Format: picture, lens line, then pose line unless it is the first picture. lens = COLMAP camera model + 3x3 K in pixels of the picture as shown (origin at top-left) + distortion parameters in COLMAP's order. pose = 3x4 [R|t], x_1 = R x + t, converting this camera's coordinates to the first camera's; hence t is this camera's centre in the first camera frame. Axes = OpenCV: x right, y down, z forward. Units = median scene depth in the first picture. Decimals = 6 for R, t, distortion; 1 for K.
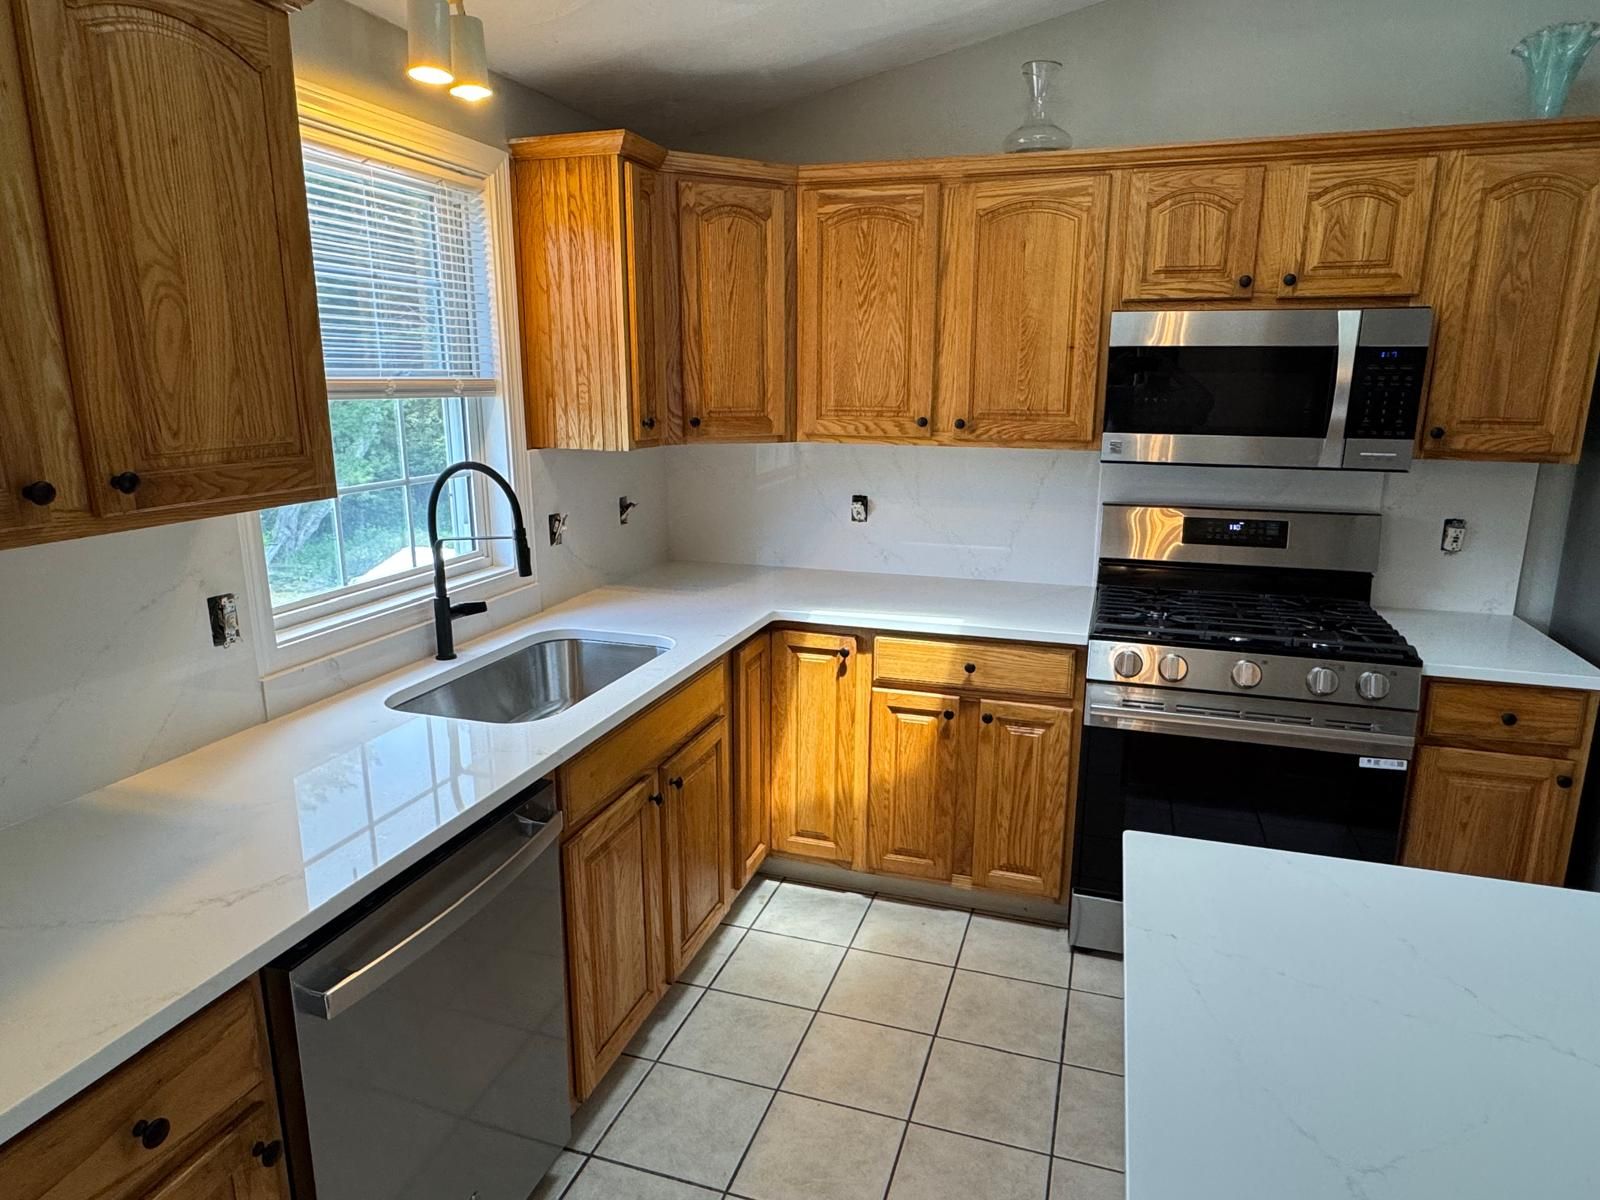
lens RADIAL K [[973.5, 0, 800.3], [0, 973.5, 604.2], [0, 0, 1]] dist [-0.003679, 0.007464]
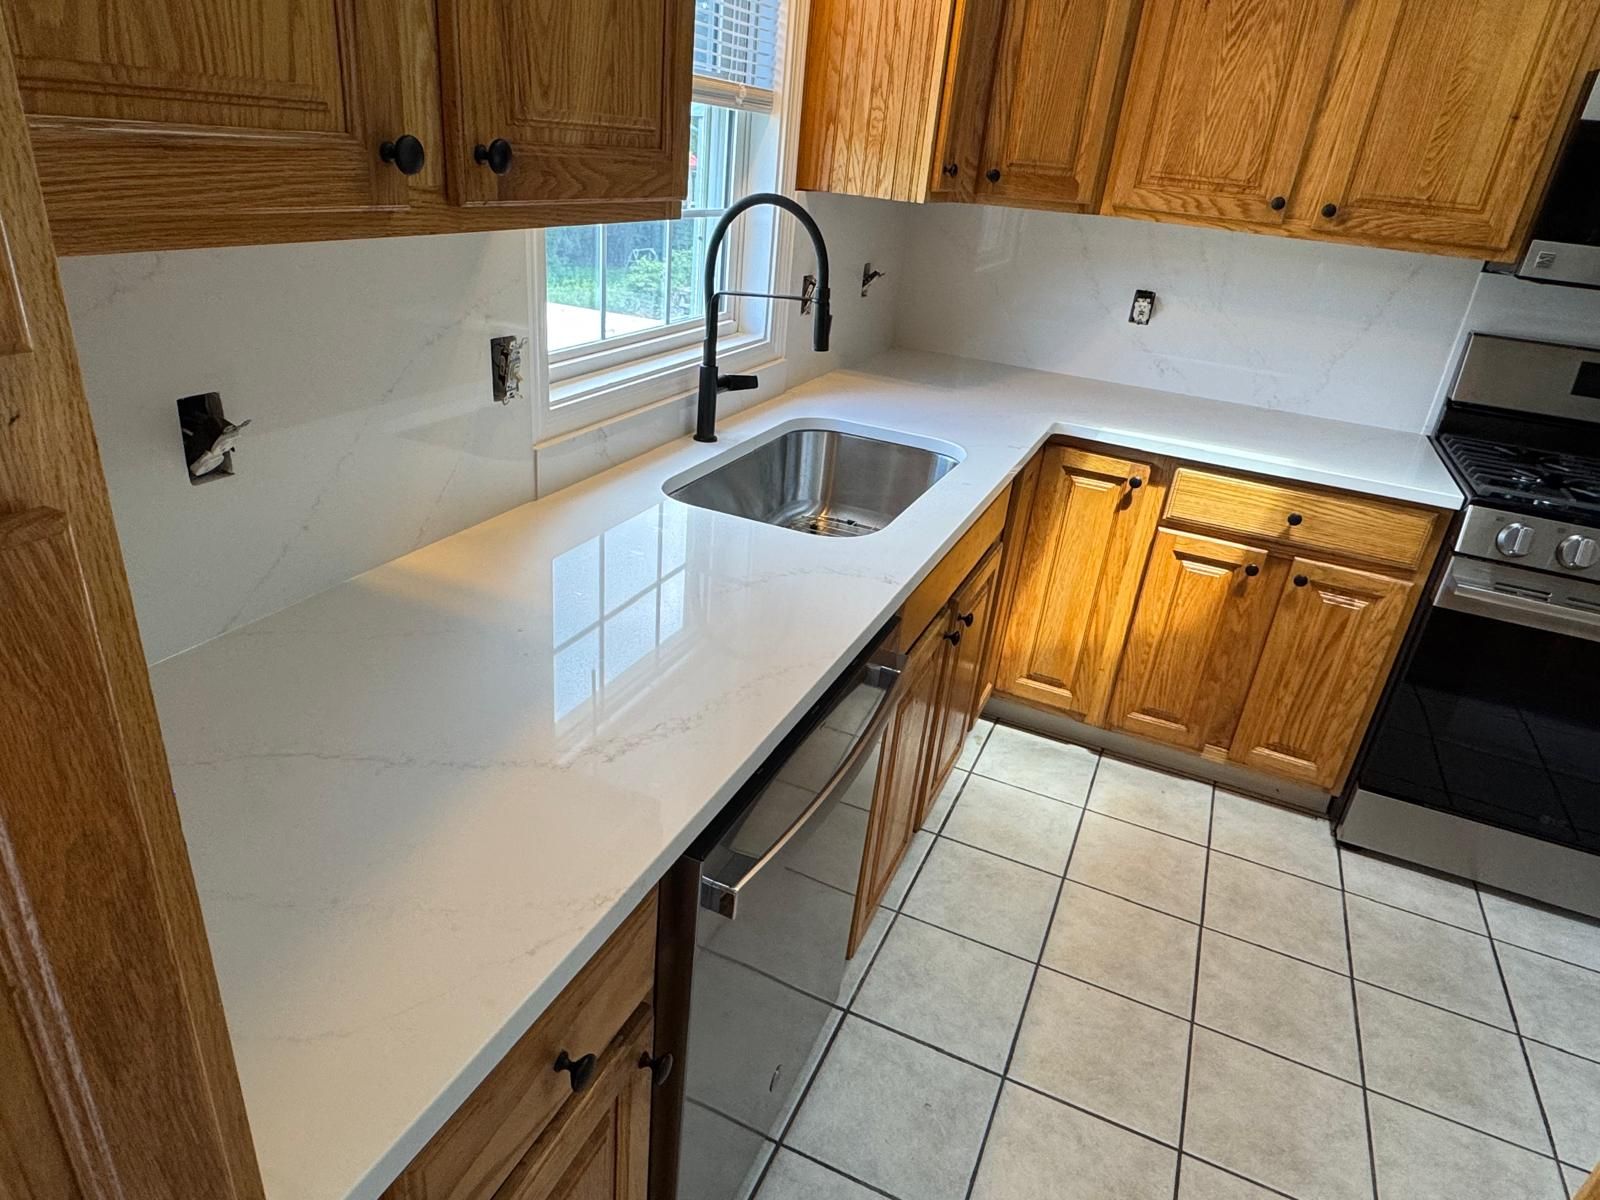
lens RADIAL K [[973.5, 0, 795.1], [0, 973.5, 600.1], [0, 0, 1]] dist [-0.003679, 0.007464]
pose [[0.990909, 0.122674, -0.055238, -0.197414], [-0.108805, 0.972213, 0.207274, 0.006571], [0.079130, -0.199380, 0.976722, 0.138599]]
